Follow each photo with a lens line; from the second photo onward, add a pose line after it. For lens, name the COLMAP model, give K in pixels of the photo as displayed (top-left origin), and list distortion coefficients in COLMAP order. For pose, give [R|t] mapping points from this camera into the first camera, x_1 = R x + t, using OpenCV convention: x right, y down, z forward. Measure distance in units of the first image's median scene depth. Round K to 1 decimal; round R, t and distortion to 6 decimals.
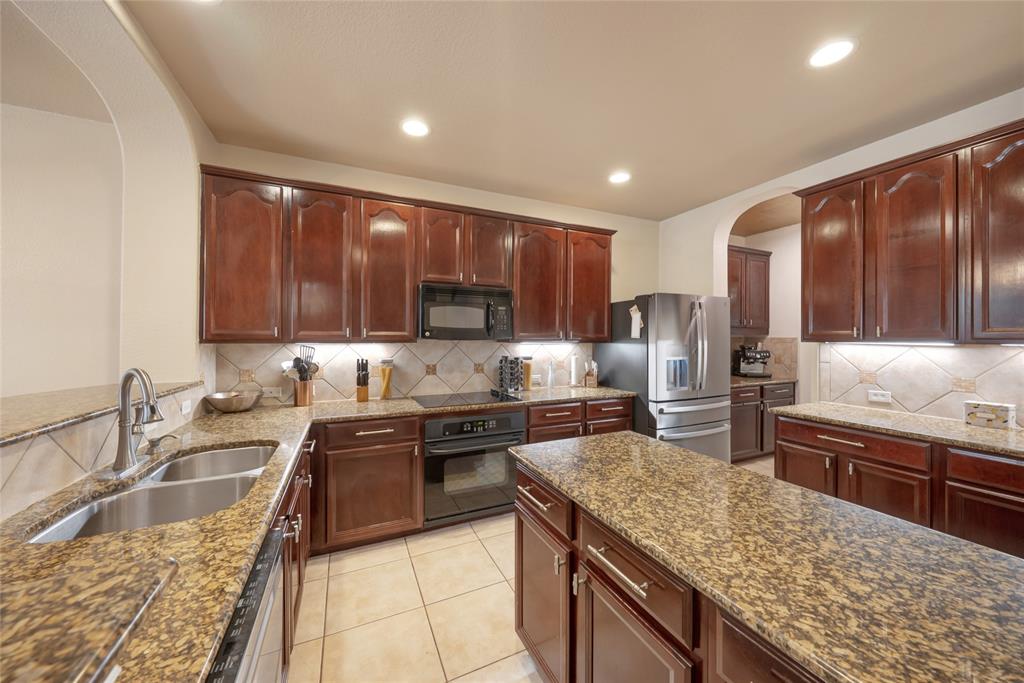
lens RADIAL K [[356.1, 0, 500.8], [0, 356.1, 336.4], [0, 0, 1]] dist [-0.002422, 0.000771]
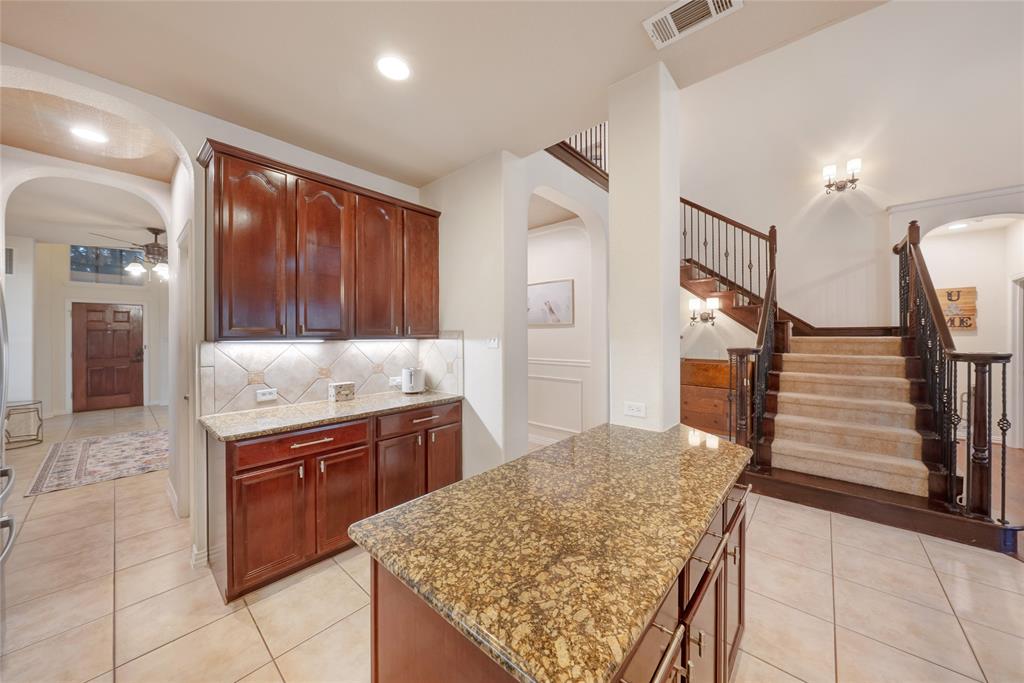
lens RADIAL K [[356.1, 0, 526.3], [0, 356.1, 343.4], [0, 0, 1]] dist [-0.002422, 0.000771]
pose [[-0.452951, -0.020502, 0.891300, -0.130388], [-0.003075, 0.999766, 0.021435, 0.000779], [-0.891530, 0.006968, -0.452908, 0.711469]]
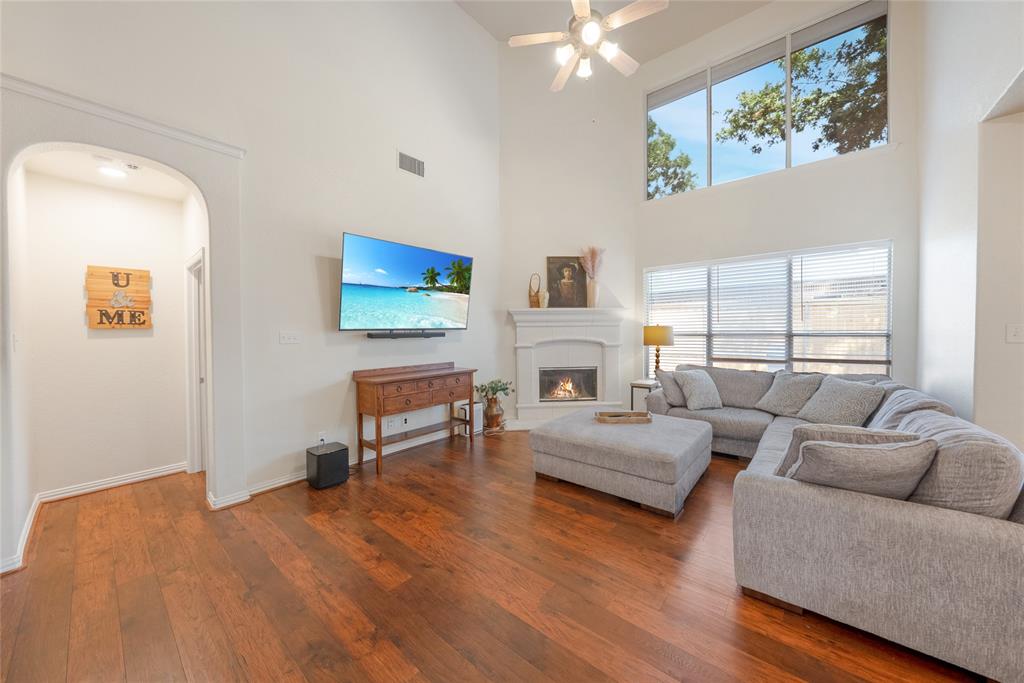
lens RADIAL K [[356.1, 0, 514.1], [0, 356.1, 338.4], [0, 0, 1]] dist [-0.002422, 0.000771]
pose [[-0.889201, 0.015197, -0.457263, -0.182737], [0.010328, 0.999860, 0.013147, 0.000085], [0.457399, 0.006968, -0.889234, -0.375939]]
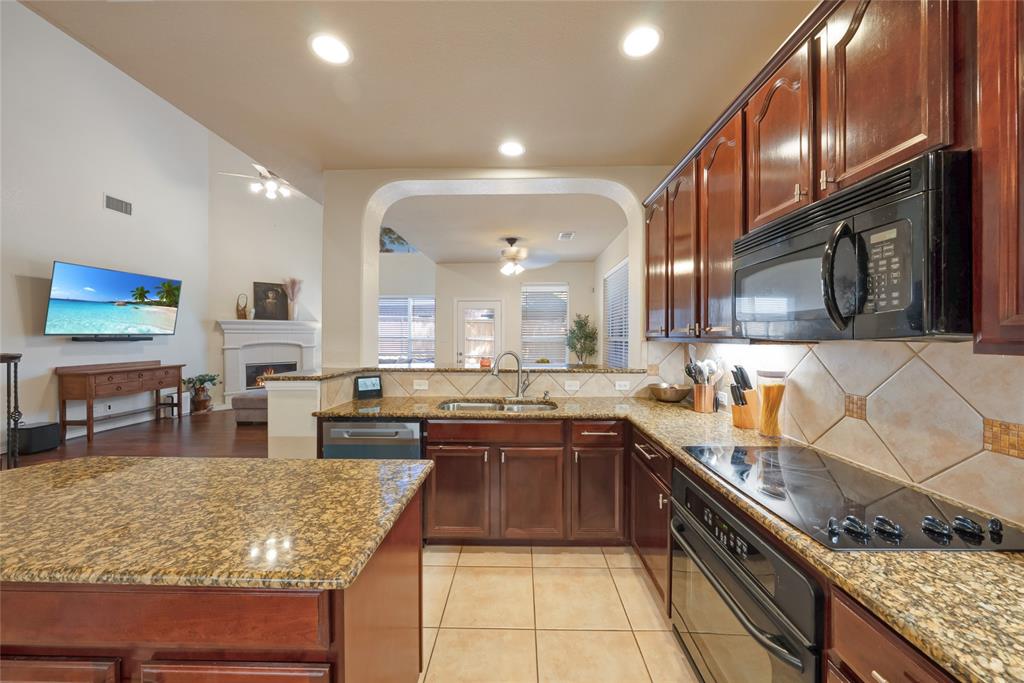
lens RADIAL K [[356.1, 0, 511.0], [0, 356.1, 337.9], [0, 0, 1]] dist [-0.002422, 0.000771]
pose [[-0.411353, 0.002368, -0.911473, 0.449361], [0.005013, 0.999987, 0.000335, 0.007519], [0.911462, -0.004431, -0.411360, 0.934599]]
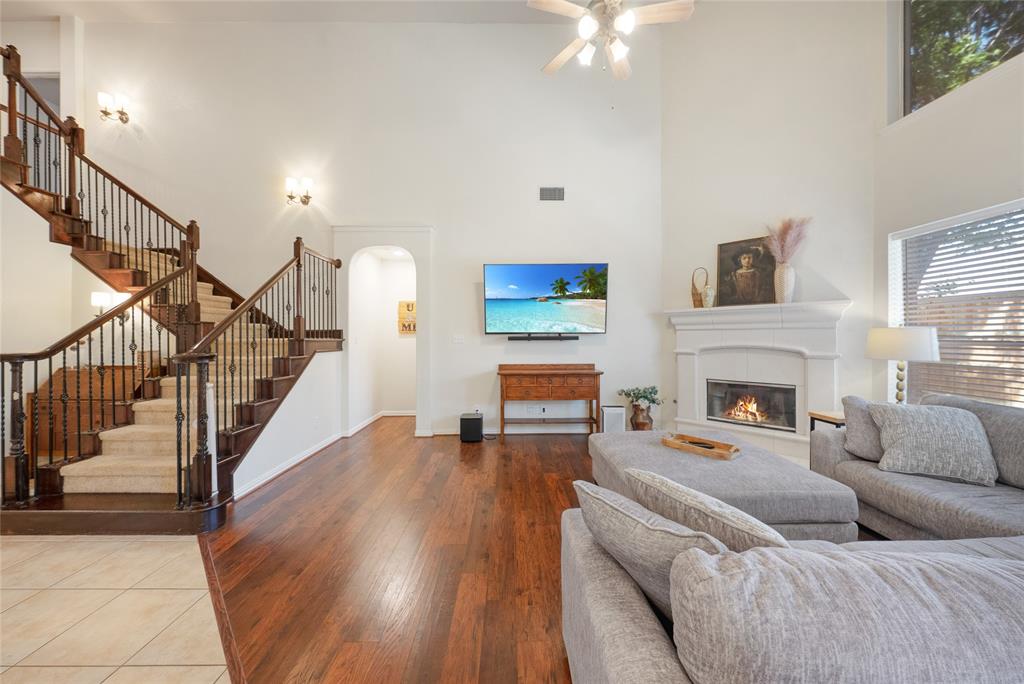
lens RADIAL K [[356.1, 0, 515.3], [0, 356.1, 336.0], [0, 0, 1]] dist [-0.002422, 0.000771]
pose [[-0.927796, 0.001397, 0.373085, -1.089993], [-0.000146, 0.999992, -0.004106, -0.001774], [-0.373088, -0.003864, -0.927788, -0.186873]]
